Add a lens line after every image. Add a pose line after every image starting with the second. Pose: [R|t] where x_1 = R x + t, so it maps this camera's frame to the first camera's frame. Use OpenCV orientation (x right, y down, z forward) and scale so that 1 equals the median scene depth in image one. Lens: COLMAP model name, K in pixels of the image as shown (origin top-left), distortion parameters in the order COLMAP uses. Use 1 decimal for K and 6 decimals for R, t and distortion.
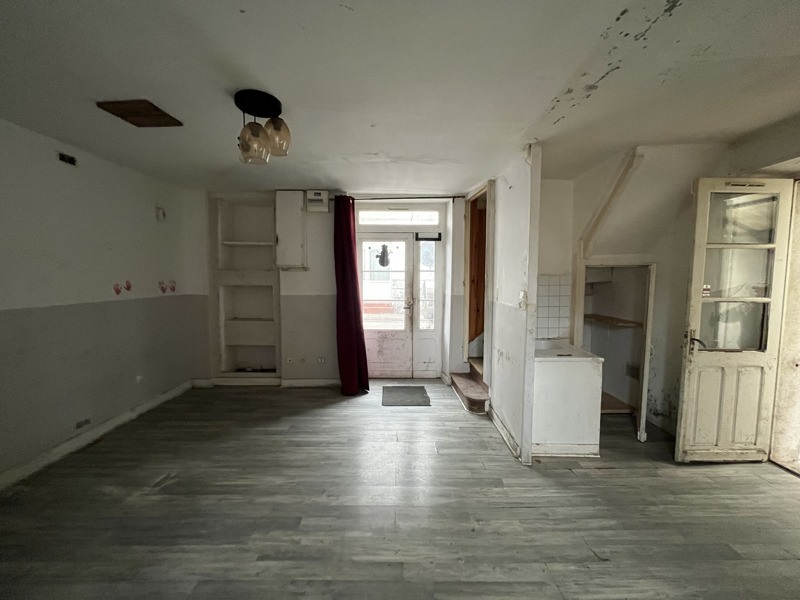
lens RADIAL K [[319.2, 0, 400.9], [0, 319.2, 299.4], [0, 0, 1]] dist [-0.000173, -0.001064]
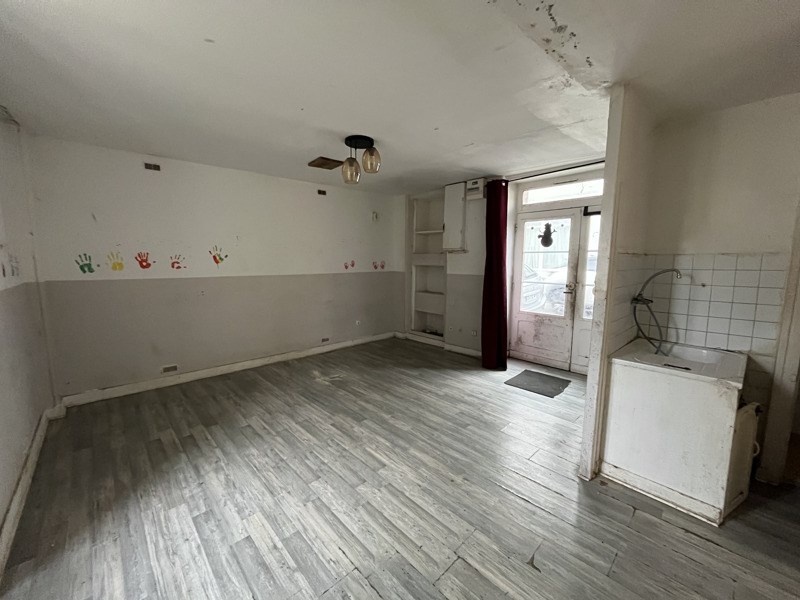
lens RADIAL K [[319.2, 0, 398.8], [0, 319.2, 300.2], [0, 0, 1]] dist [-0.000173, -0.001064]
pose [[0.685409, 0.091816, -0.722346, 0.392962], [-0.051044, 0.995636, 0.078120, 0.001791], [0.726367, -0.016673, 0.687105, 0.041422]]
